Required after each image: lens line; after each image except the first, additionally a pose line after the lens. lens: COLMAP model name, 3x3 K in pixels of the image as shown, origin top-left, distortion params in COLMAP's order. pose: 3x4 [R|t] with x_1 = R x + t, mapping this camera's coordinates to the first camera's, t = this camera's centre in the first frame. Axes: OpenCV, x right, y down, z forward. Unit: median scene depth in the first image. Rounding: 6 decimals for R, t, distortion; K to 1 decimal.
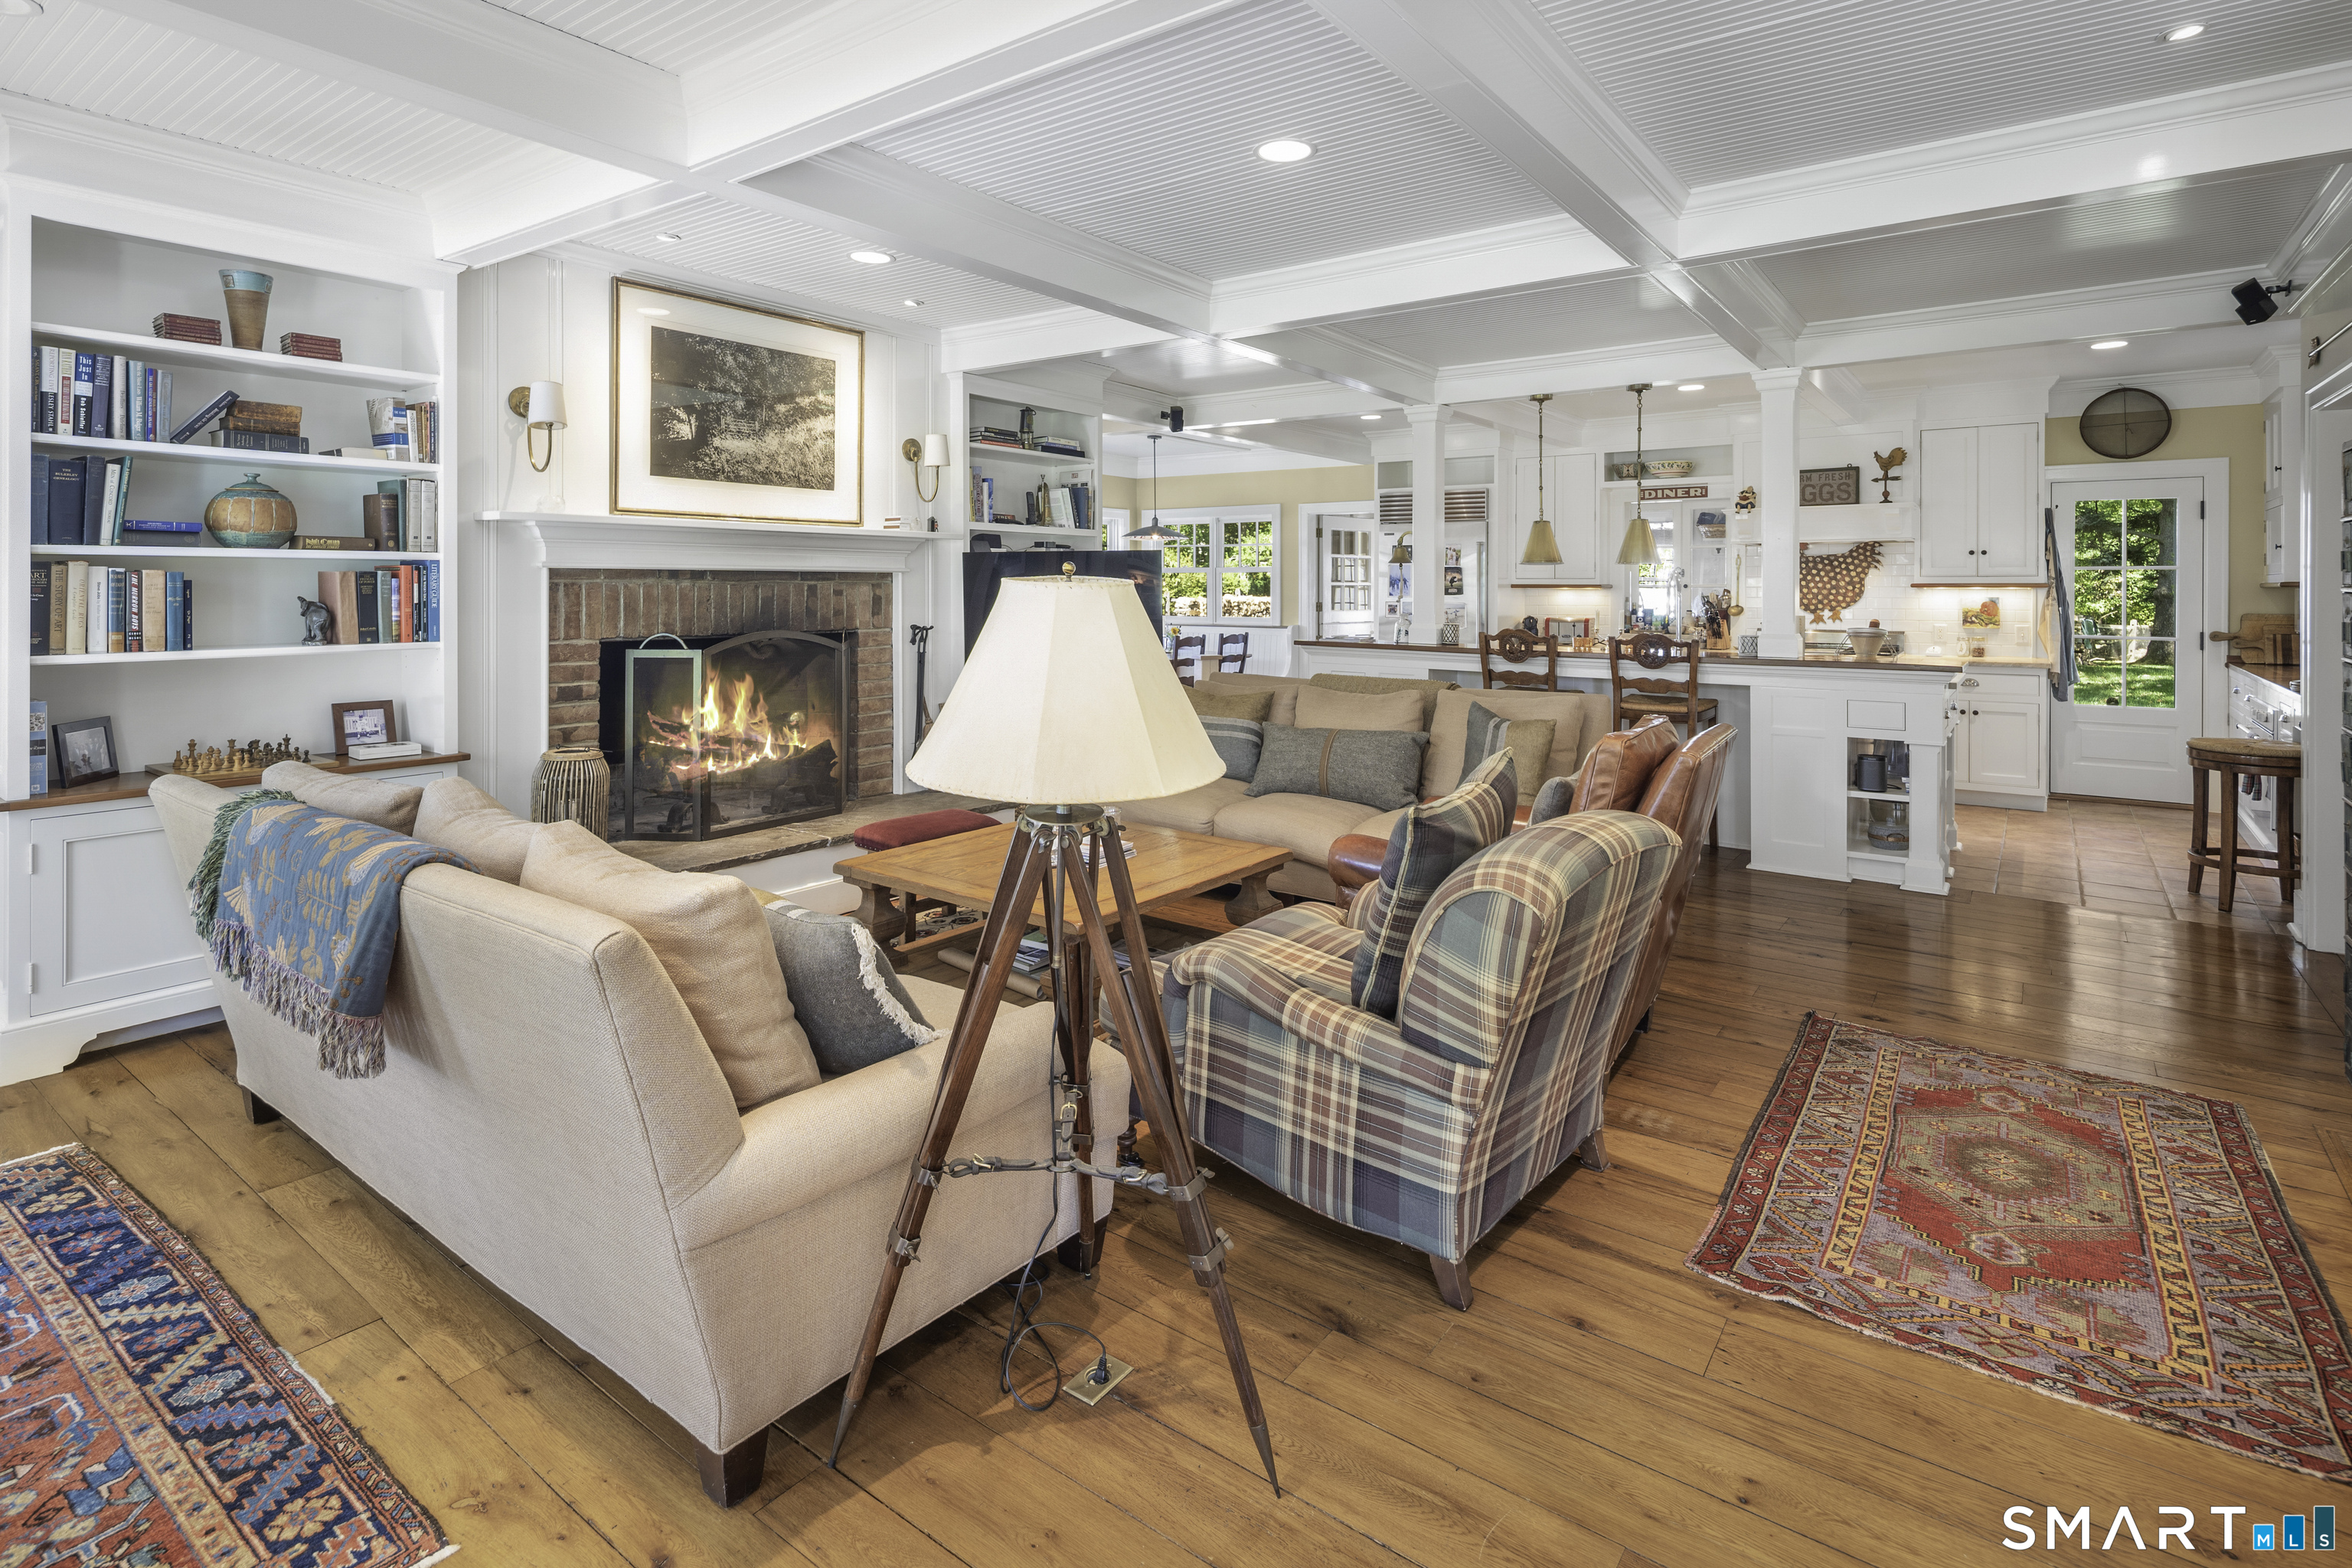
lens RADIAL K [[1161.8, 0, 1171.6], [0, 1161.8, 587.9], [0, 0, 1]] dist [0.001282, 0.000028]
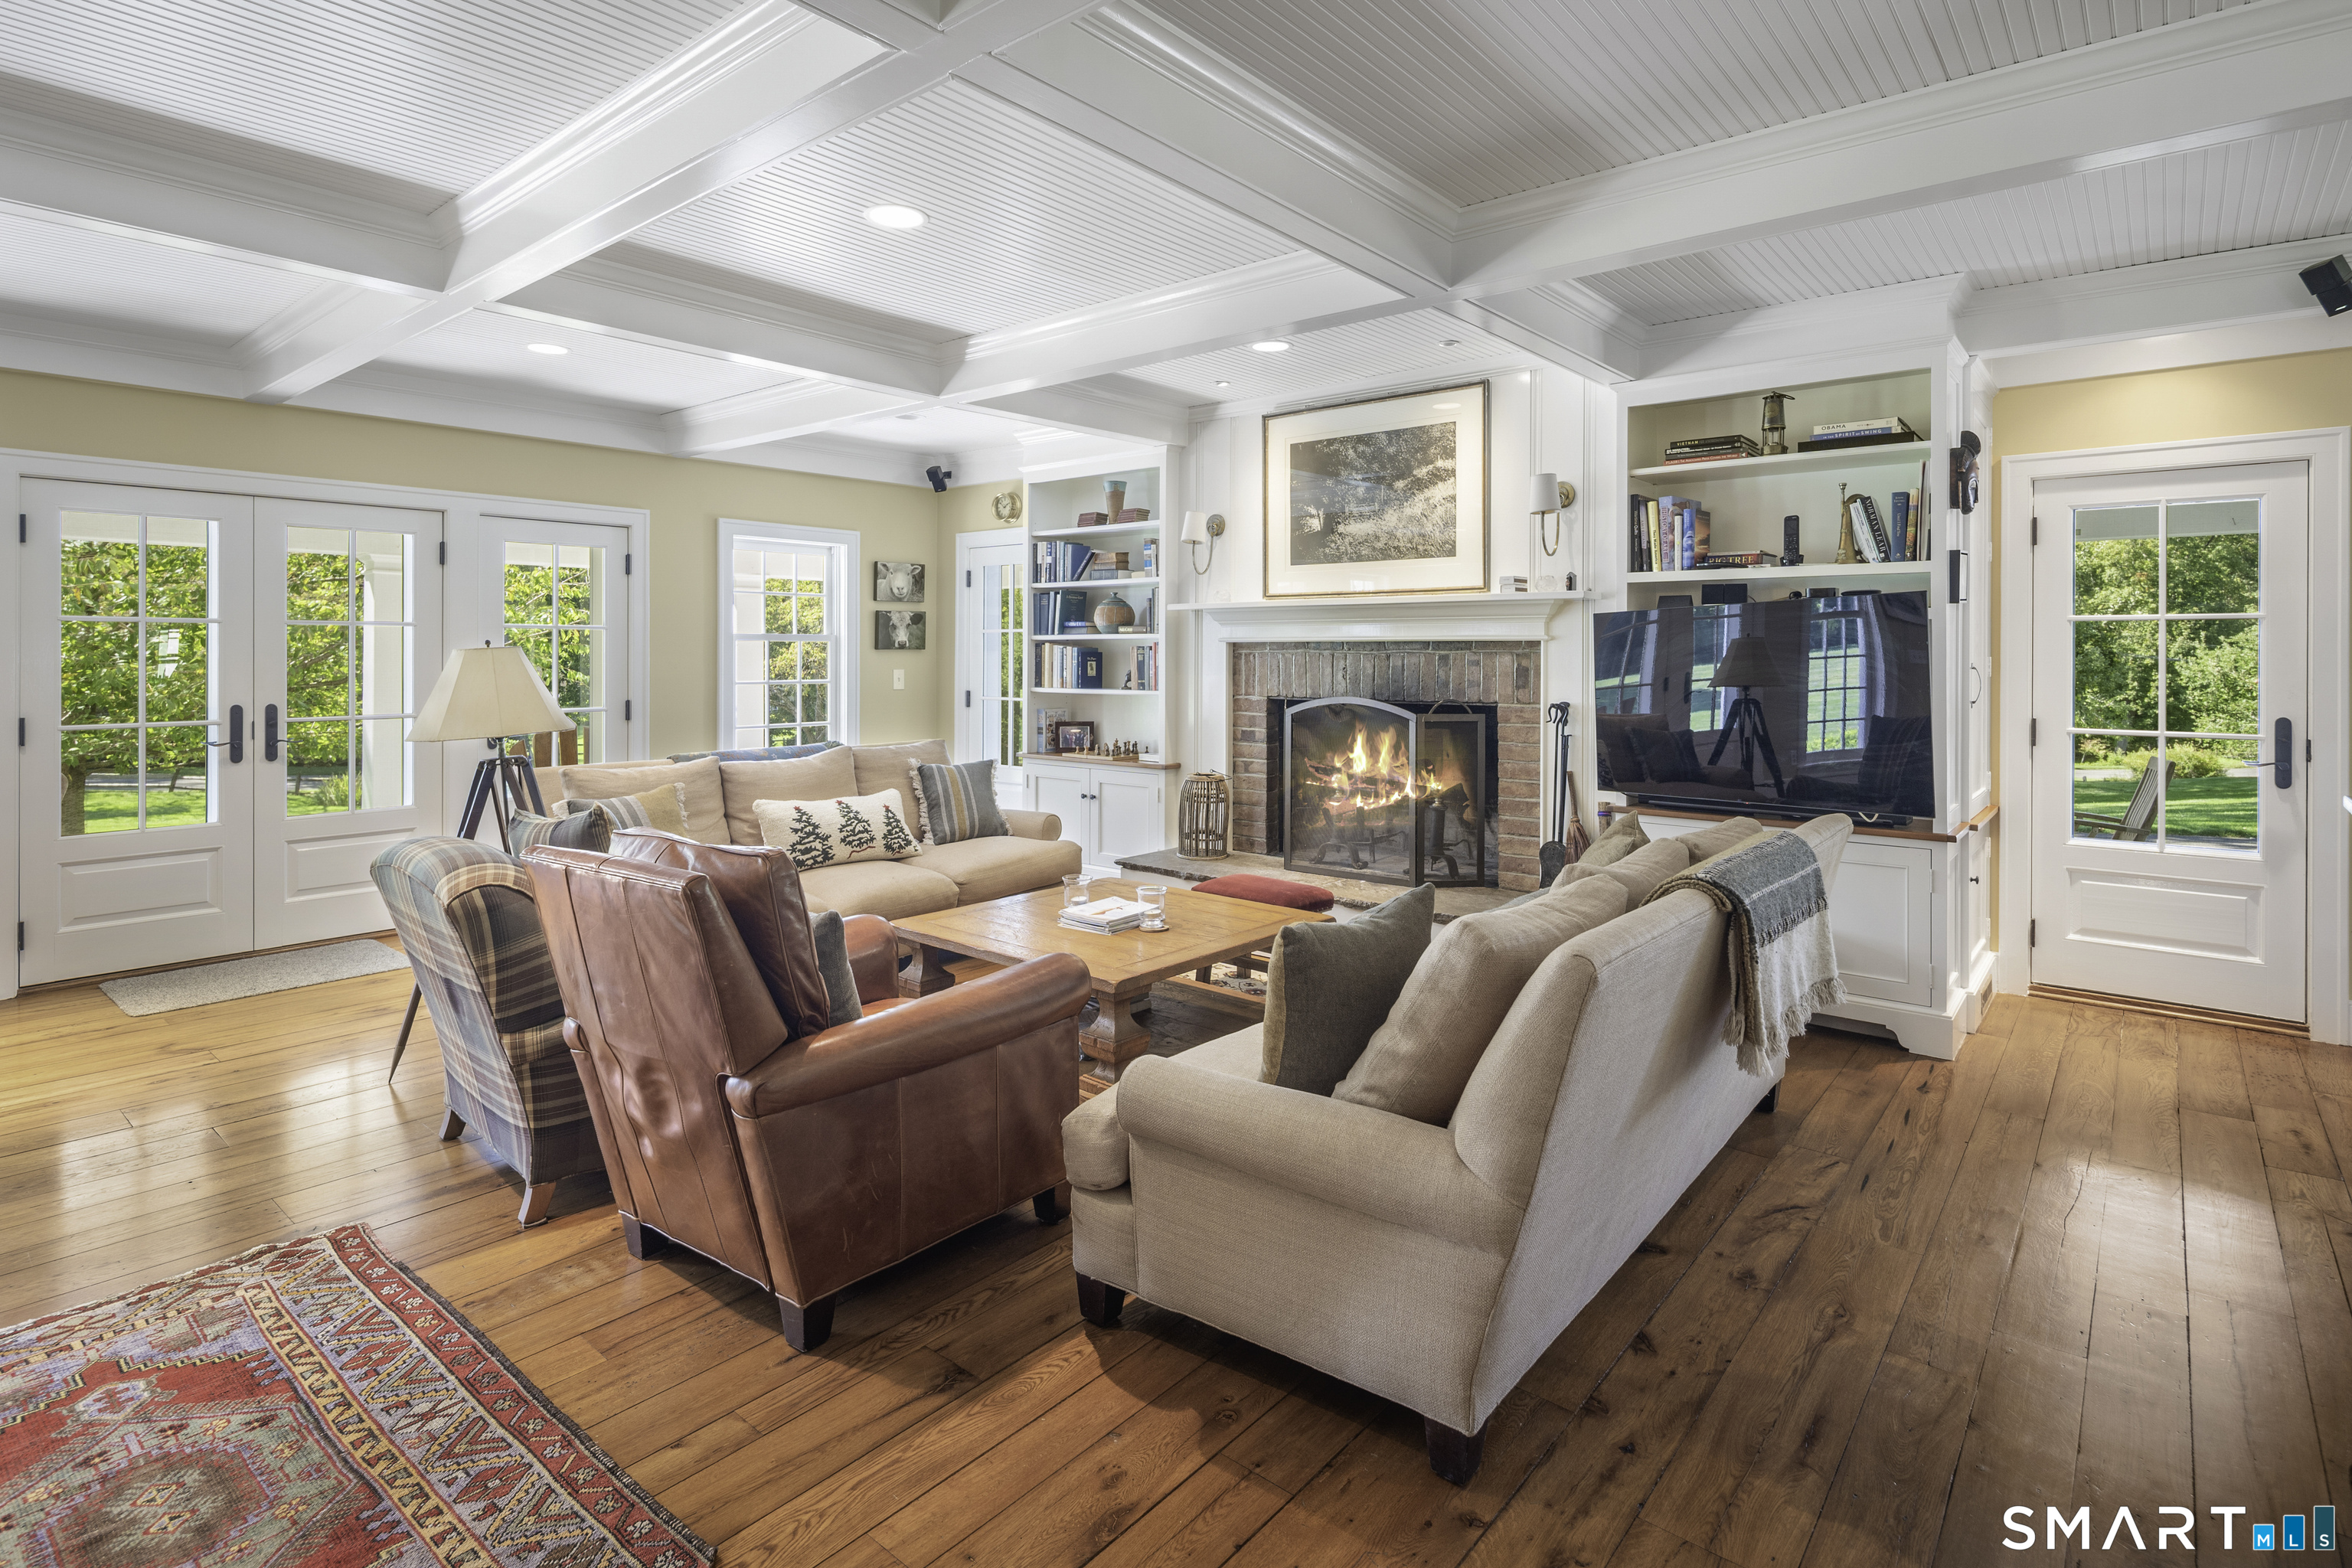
lens RADIAL K [[1173.1, 0, 1173.4], [0, 1173.1, 655.4], [0, 0, 1]] dist [0.003728, 0.000131]
pose [[-0.065834, 0.000495, -0.997830, 0.759987], [-0.004476, 0.999990, 0.000792, -0.001944], [0.997821, 0.004518, -0.065832, 0.911021]]
